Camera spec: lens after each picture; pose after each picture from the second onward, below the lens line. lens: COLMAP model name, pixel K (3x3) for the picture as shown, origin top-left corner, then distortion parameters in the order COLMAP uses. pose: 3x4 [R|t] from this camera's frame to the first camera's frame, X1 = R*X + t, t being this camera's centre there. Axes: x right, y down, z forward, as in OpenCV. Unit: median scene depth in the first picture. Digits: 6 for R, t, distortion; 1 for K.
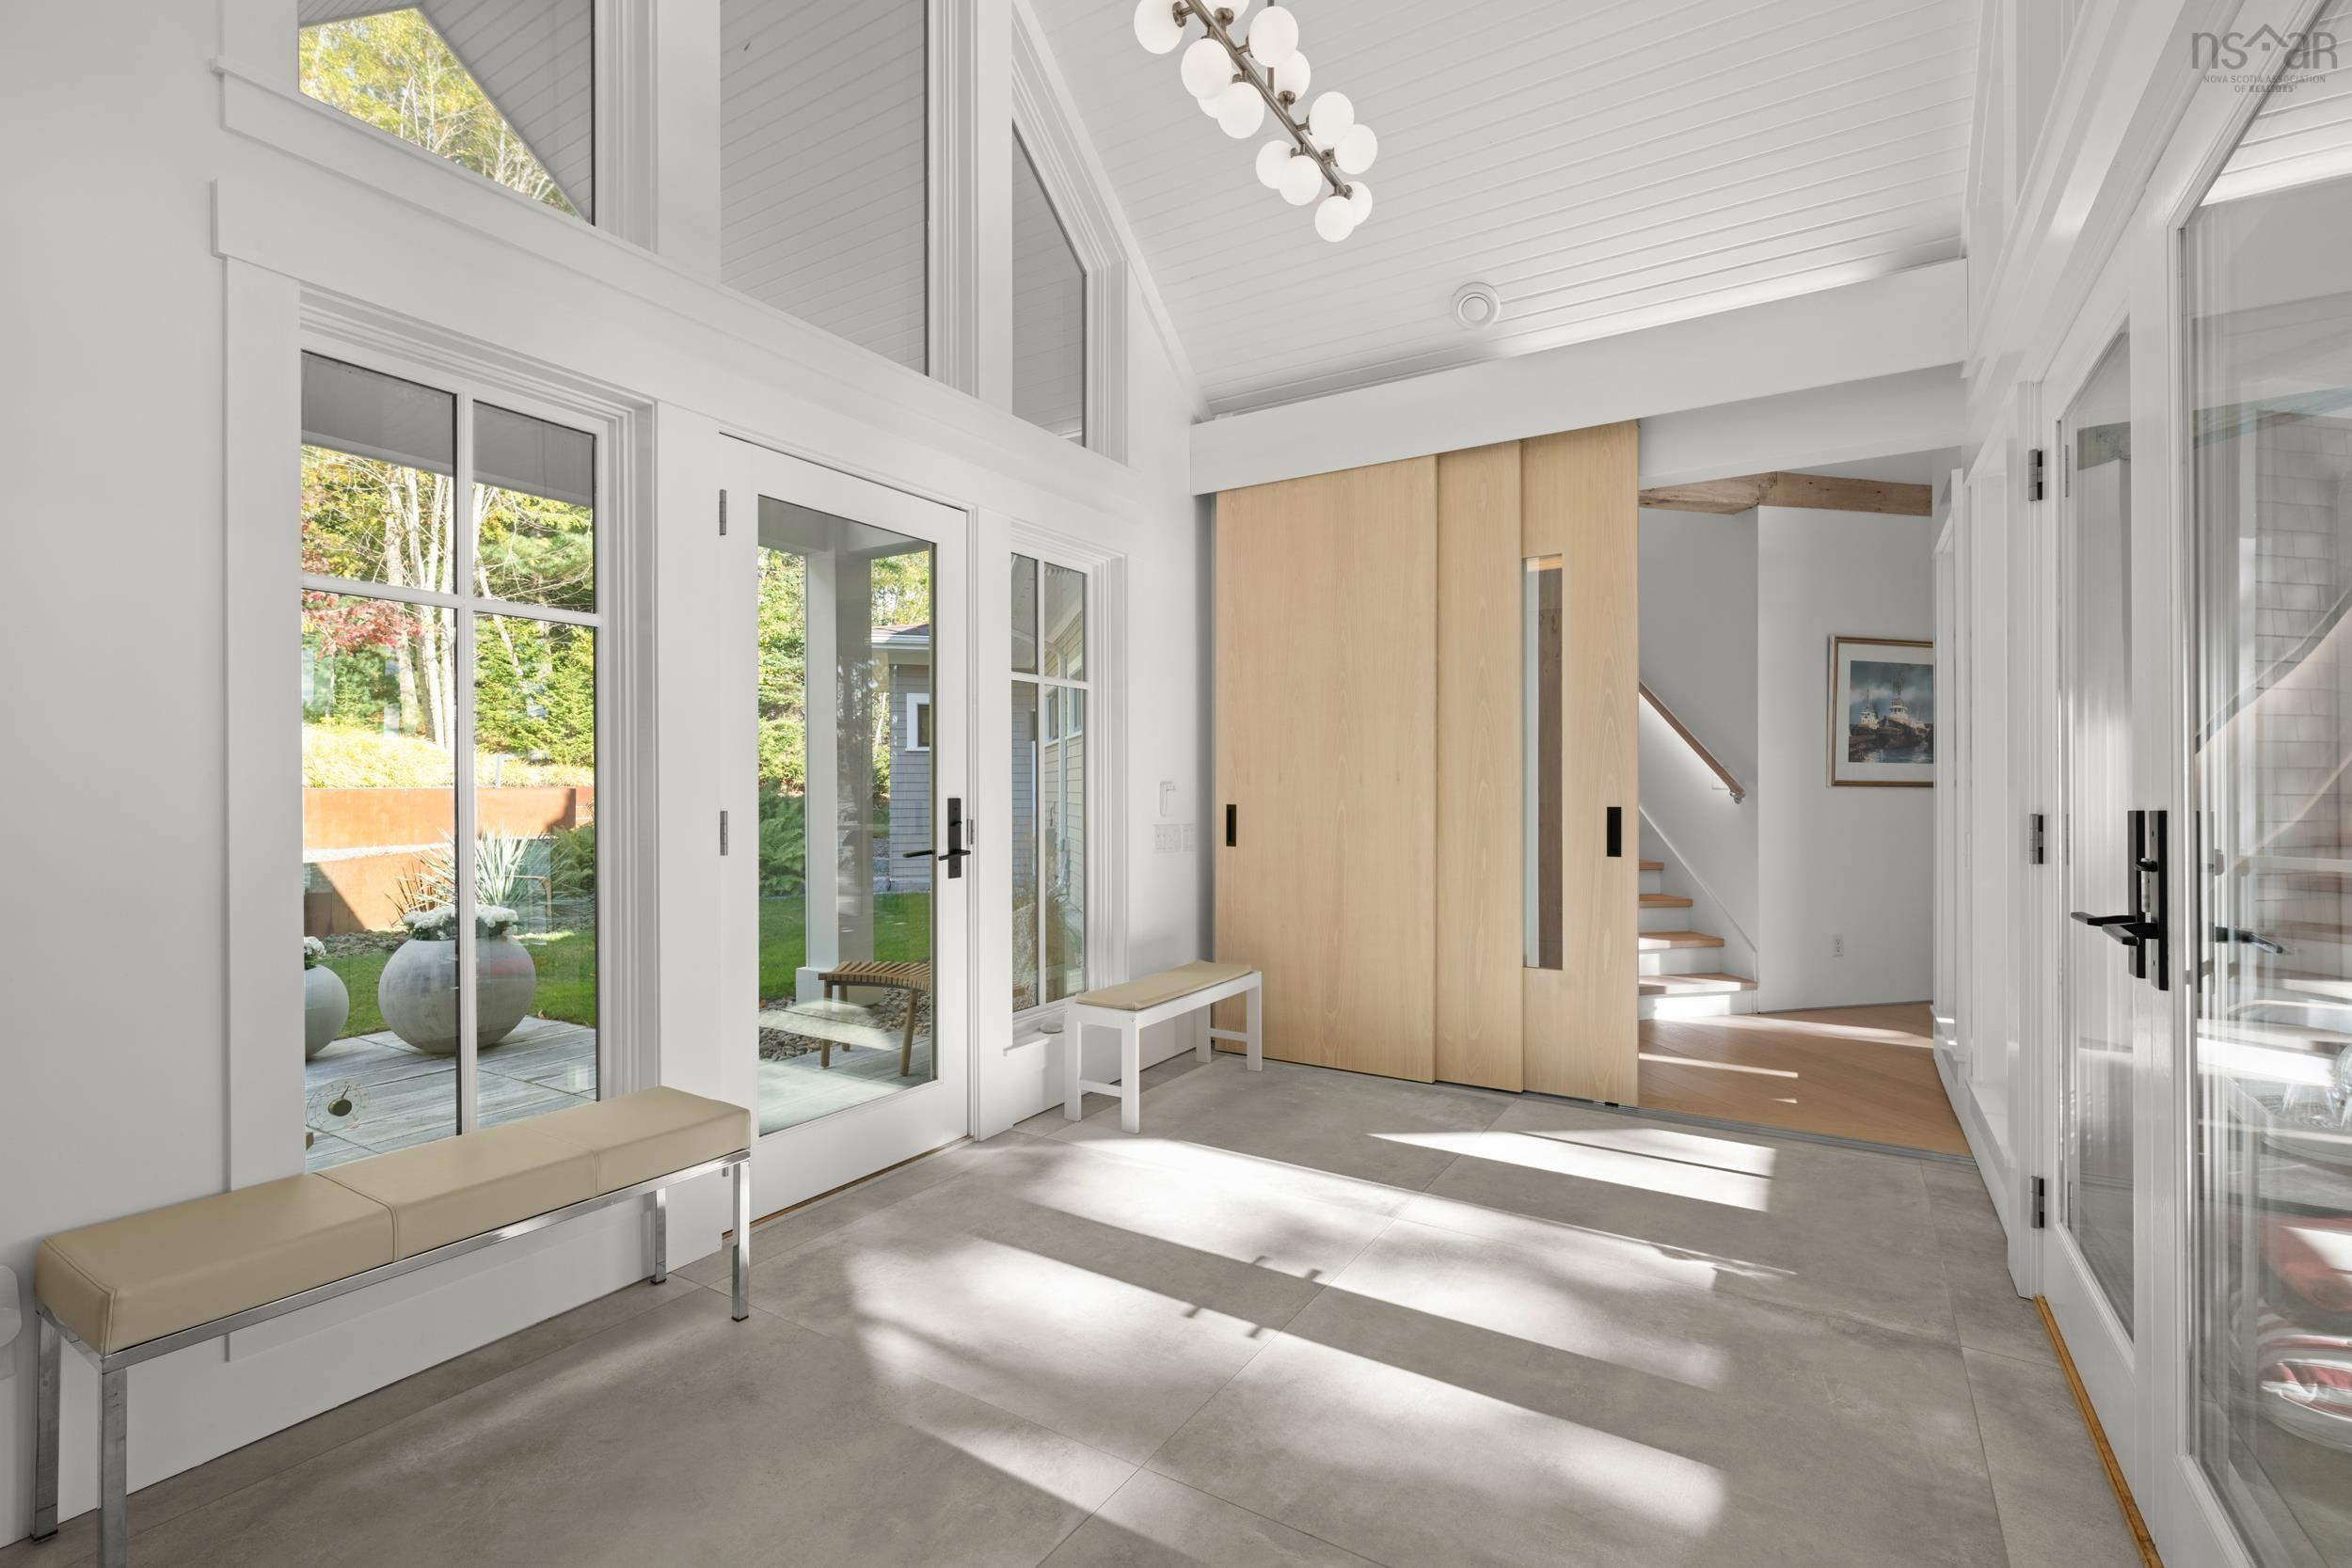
lens RADIAL K [[1054.6, 0, 1179.6], [0, 1054.6, 790.5], [0, 0, 1]] dist [0.002674, 0.000189]
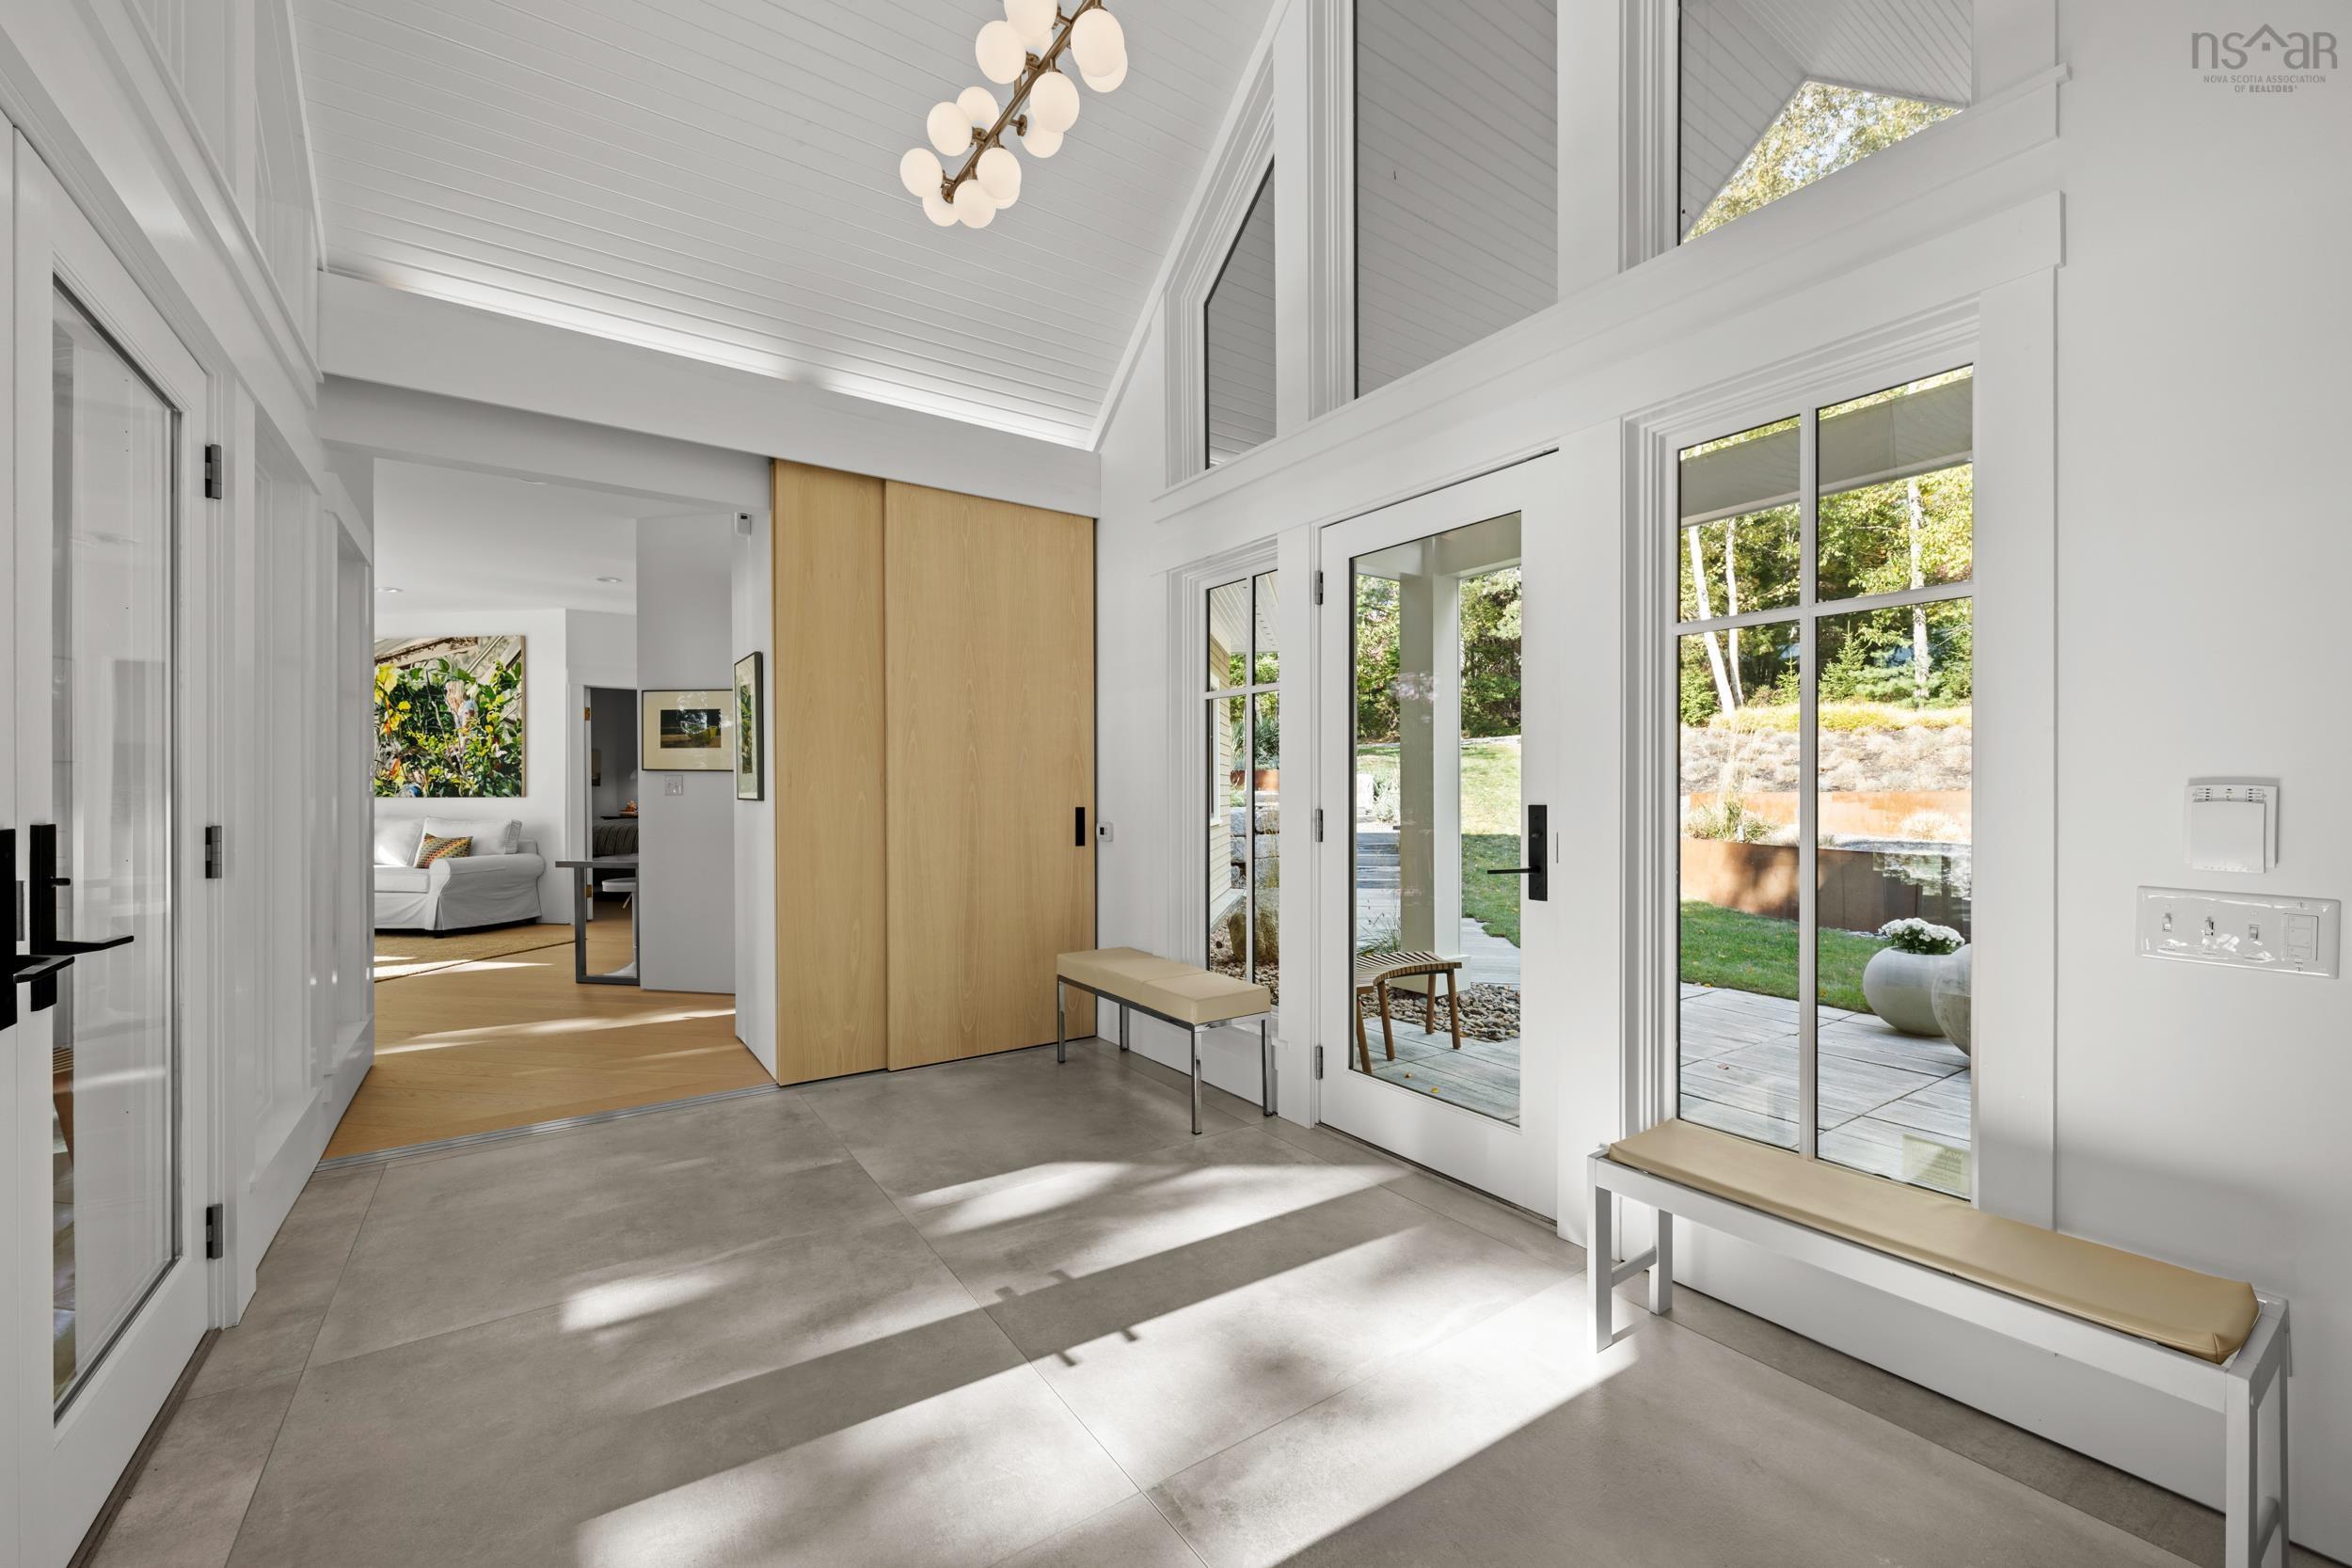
lens RADIAL K [[958.1, 0, 1176.0], [0, 958.1, 784.0], [0, 0, 1]] dist [0.000167, 0.000012]
pose [[-0.410491, -0.004195, -0.911855, 0.760886], [-0.003608, 0.999989, -0.002976, -0.006667], [0.911858, 0.002069, -0.410502, 1.340499]]
